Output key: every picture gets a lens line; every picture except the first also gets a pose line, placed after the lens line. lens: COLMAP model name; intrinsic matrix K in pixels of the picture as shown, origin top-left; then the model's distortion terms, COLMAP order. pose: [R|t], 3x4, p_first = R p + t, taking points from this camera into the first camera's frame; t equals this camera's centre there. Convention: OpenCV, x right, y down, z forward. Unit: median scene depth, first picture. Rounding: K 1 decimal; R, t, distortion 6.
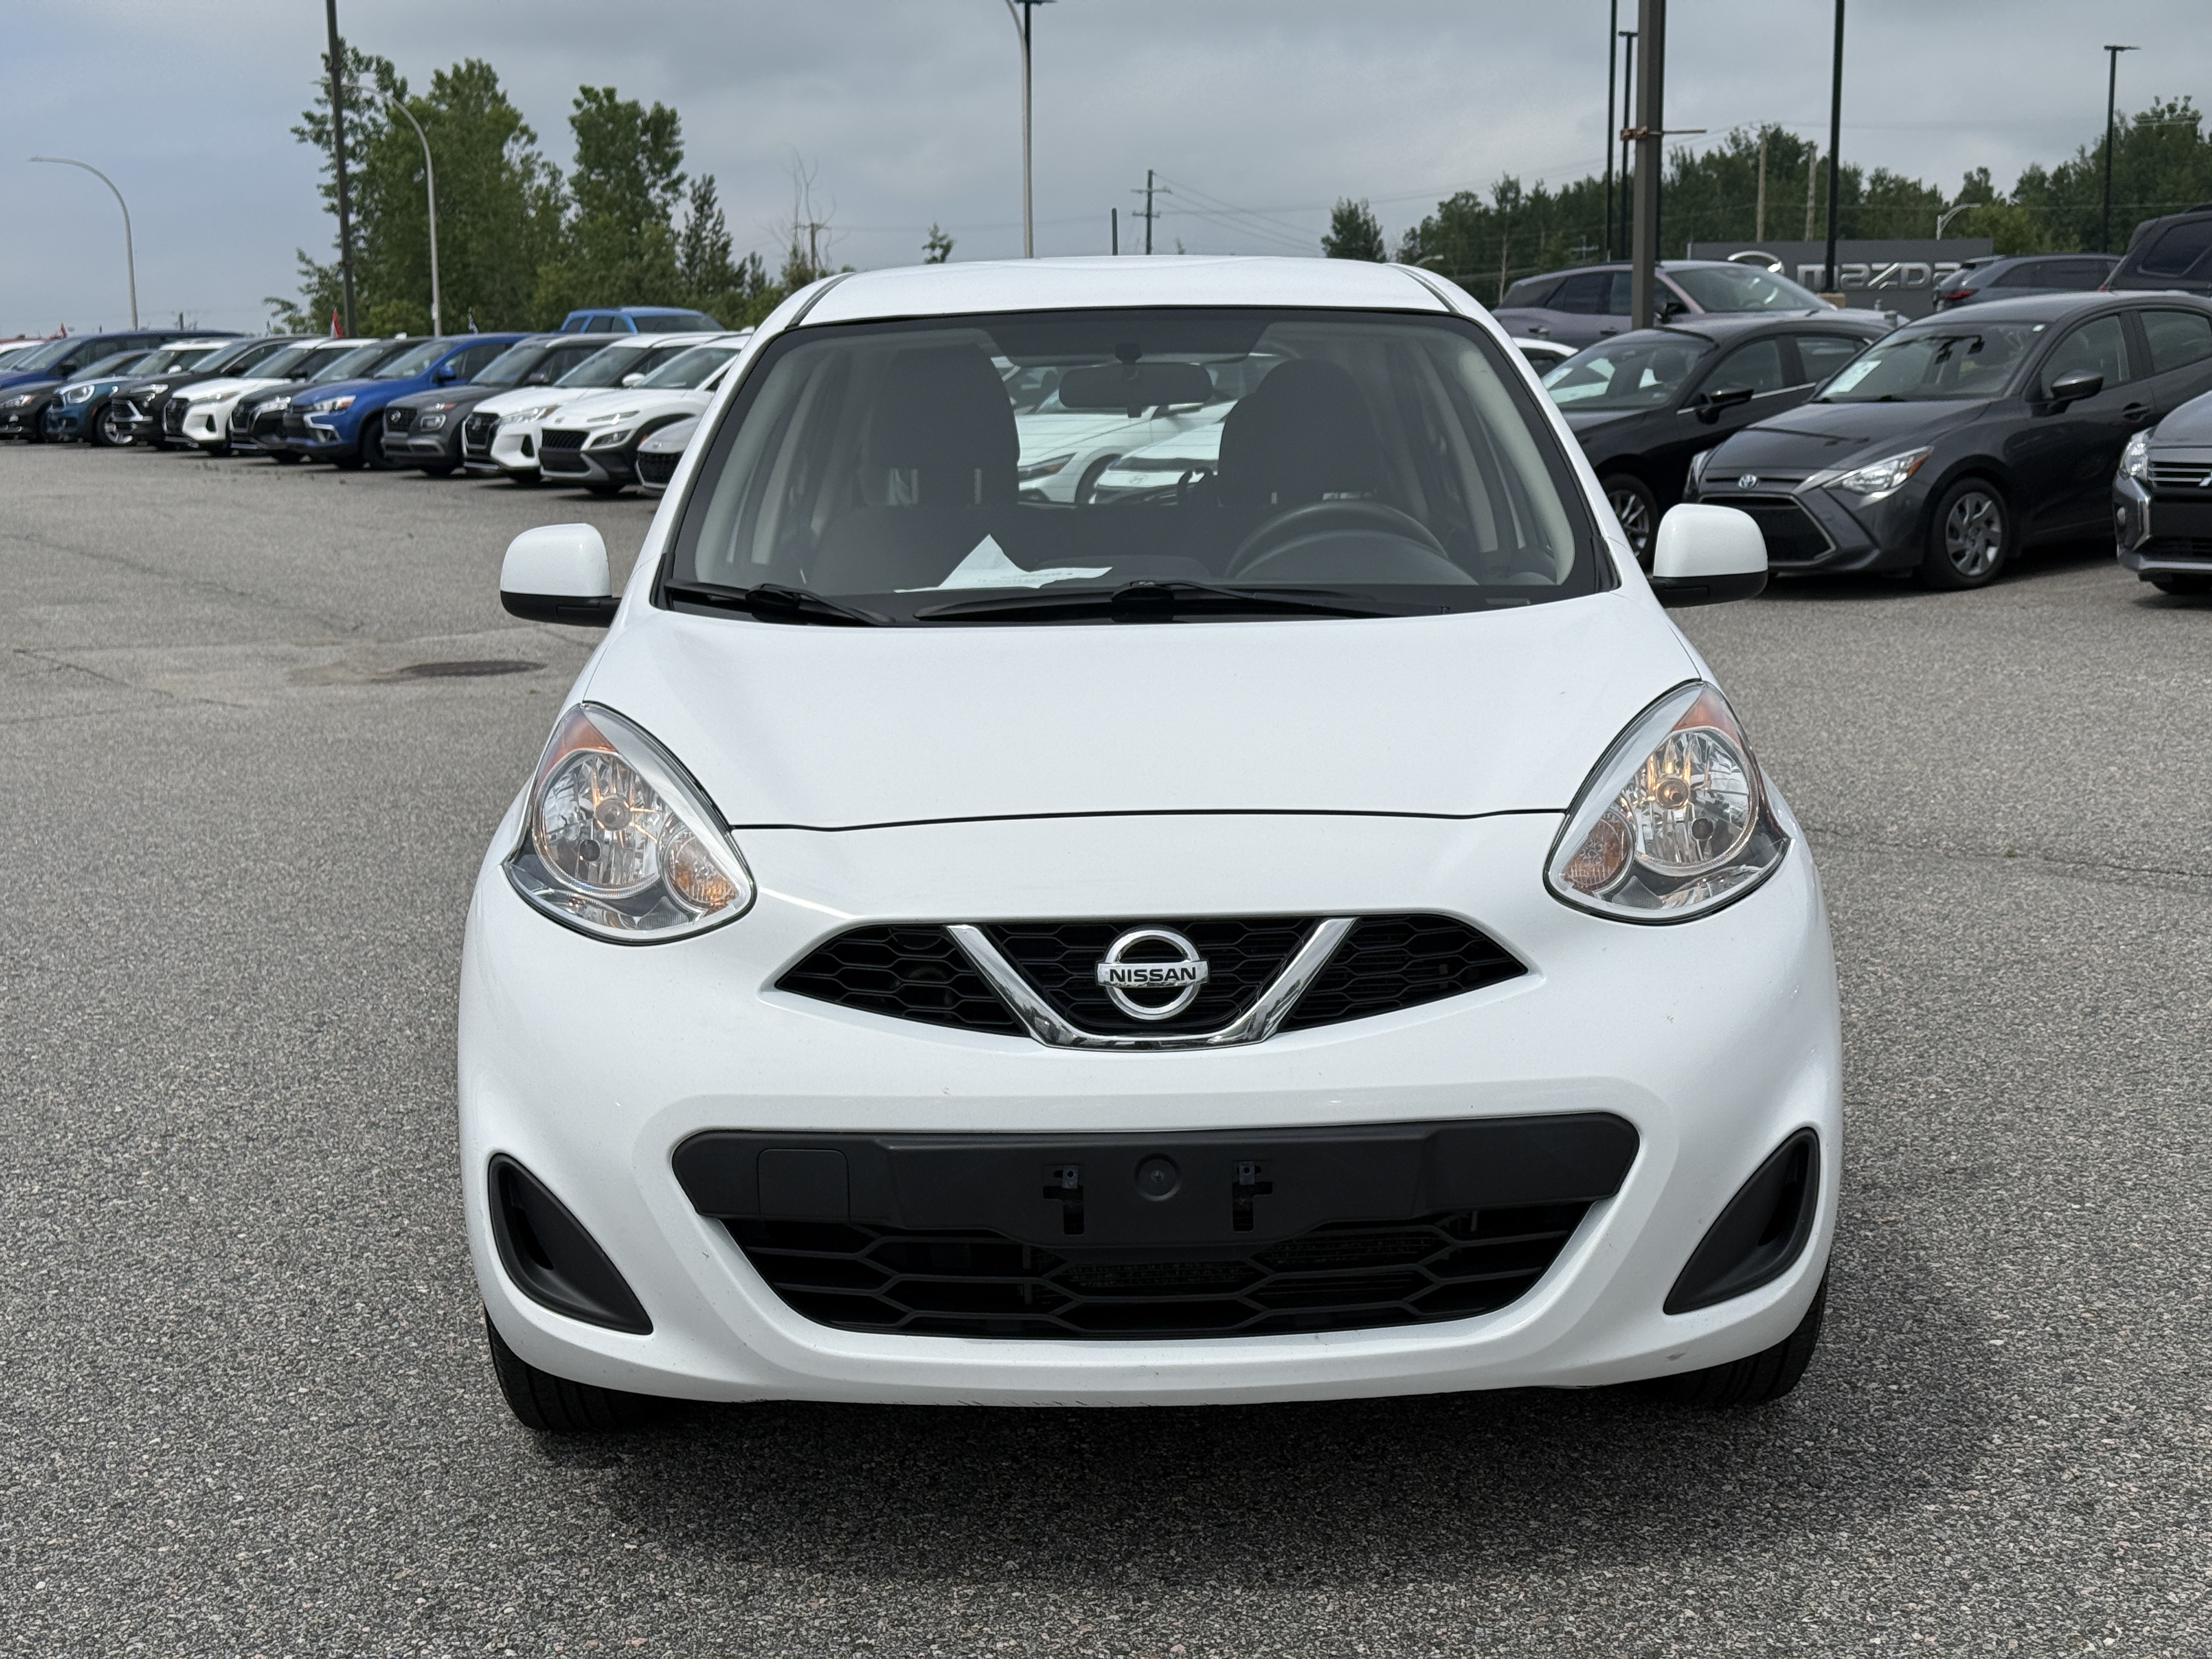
lens RADIAL K [[3159.3, 0, 1110.5], [0, 3159.3, 831.0], [0, 0, 1]] dist [0.108285, 0.000000]
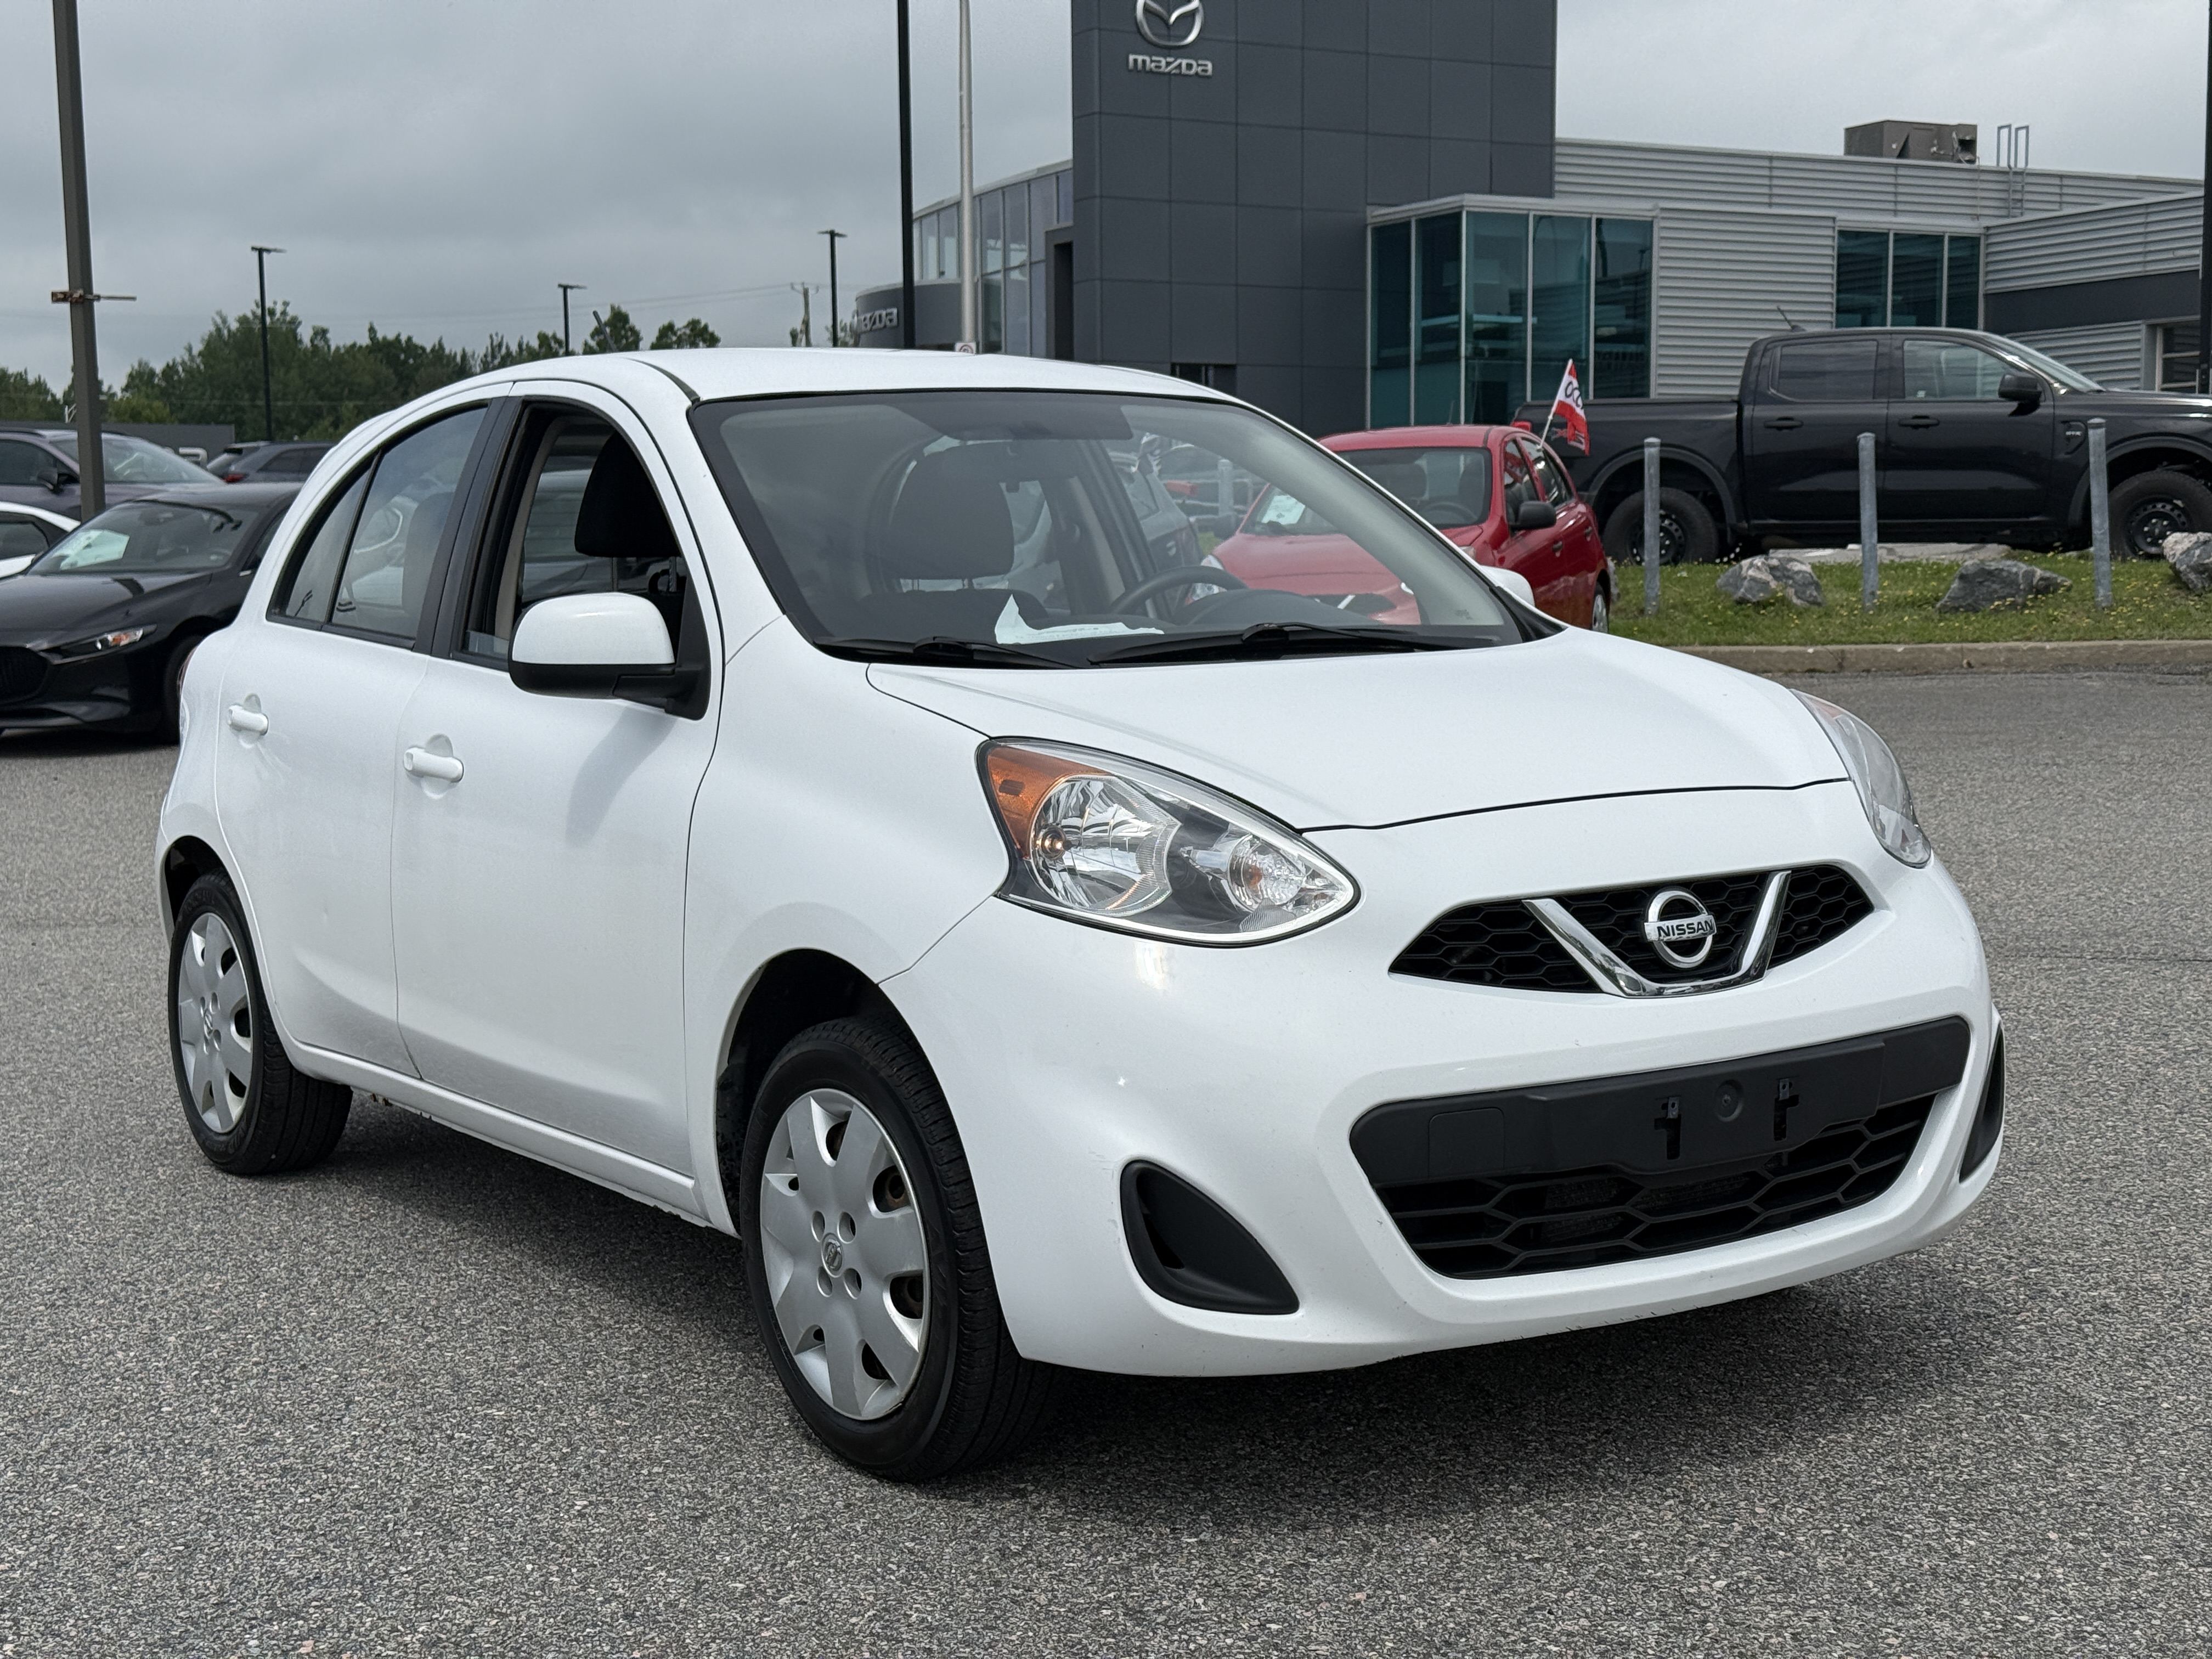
lens RADIAL K [[3159.3, 0, 1129.3], [0, 3159.3, 881.0], [0, 0, 1]] dist [0.108285, 0.000000]
pose [[0.830429, -0.065139, 0.553303, -0.542158], [0.090176, 0.995761, -0.018113, 0.021199], [-0.549777, 0.064936, 0.832783, 0.103748]]
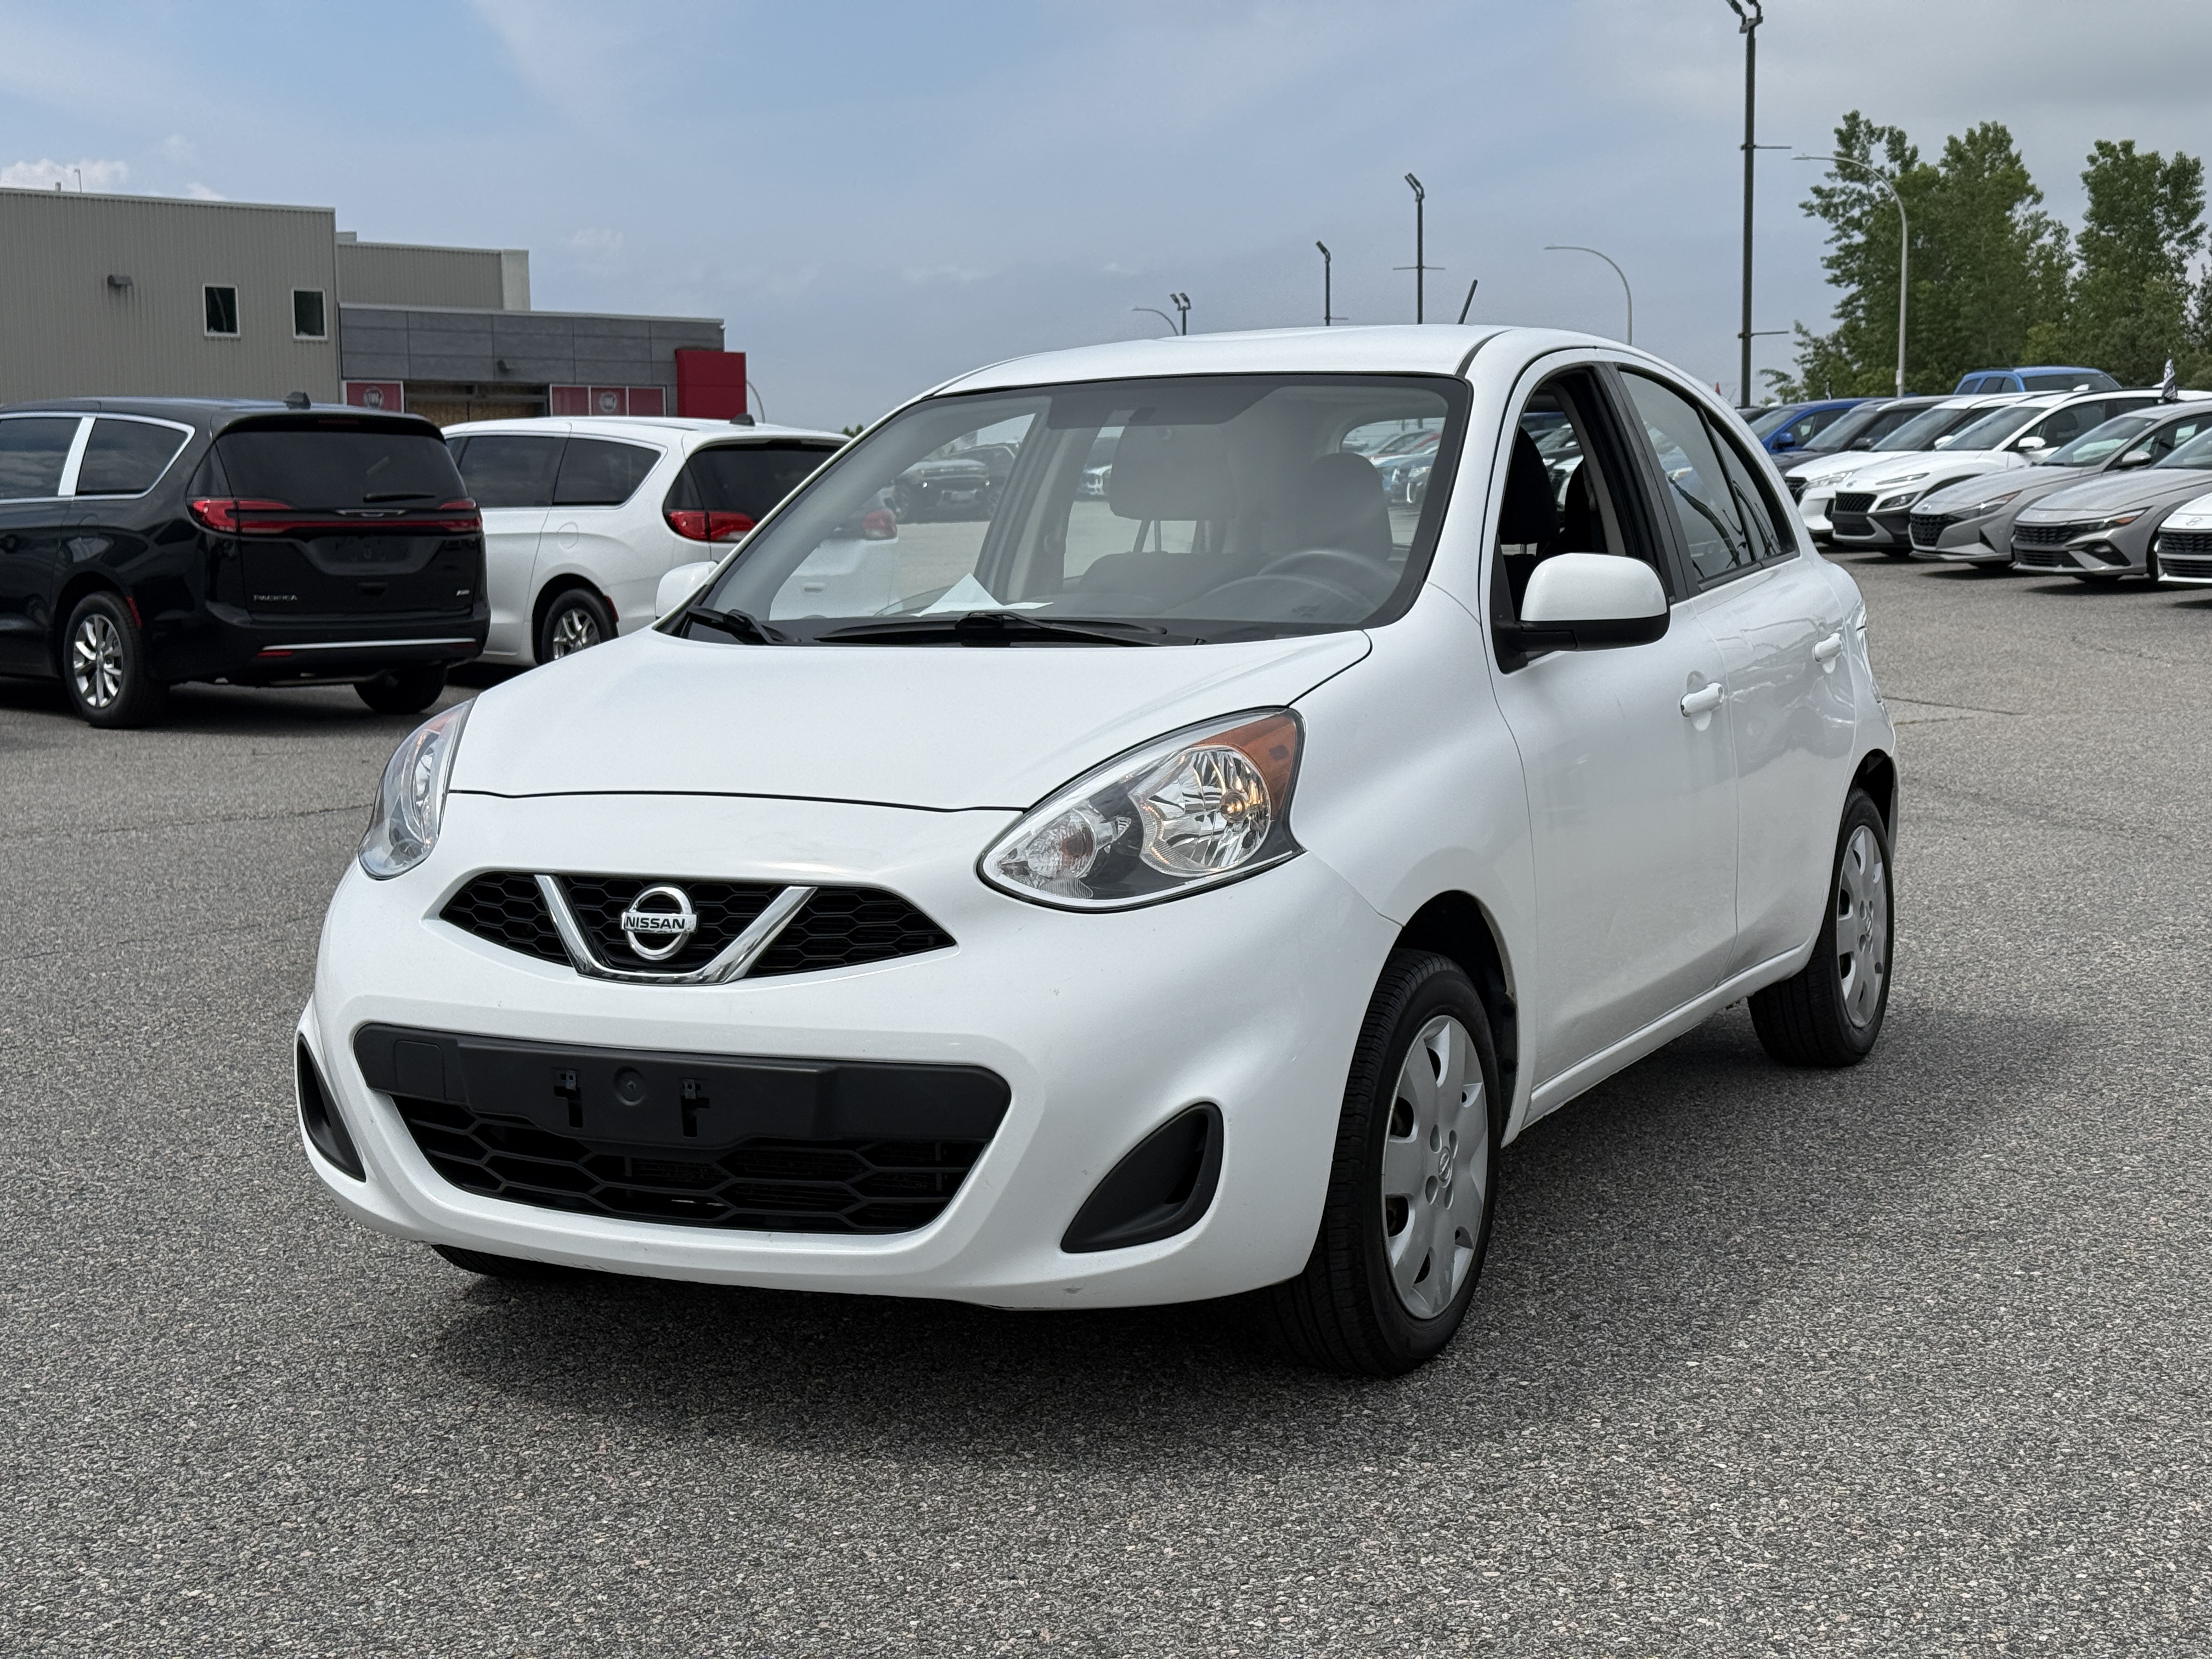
lens RADIAL K [[3159.3, 0, 1106.1], [0, 3159.3, 832.4], [0, 0, 1]] dist [0.108285, 0.000000]
pose [[0.882814, 0.048317, -0.467231, 0.507692], [-0.057802, 0.998310, -0.005978, 0.005239], [0.466152, 0.032284, 0.884115, -0.003699]]
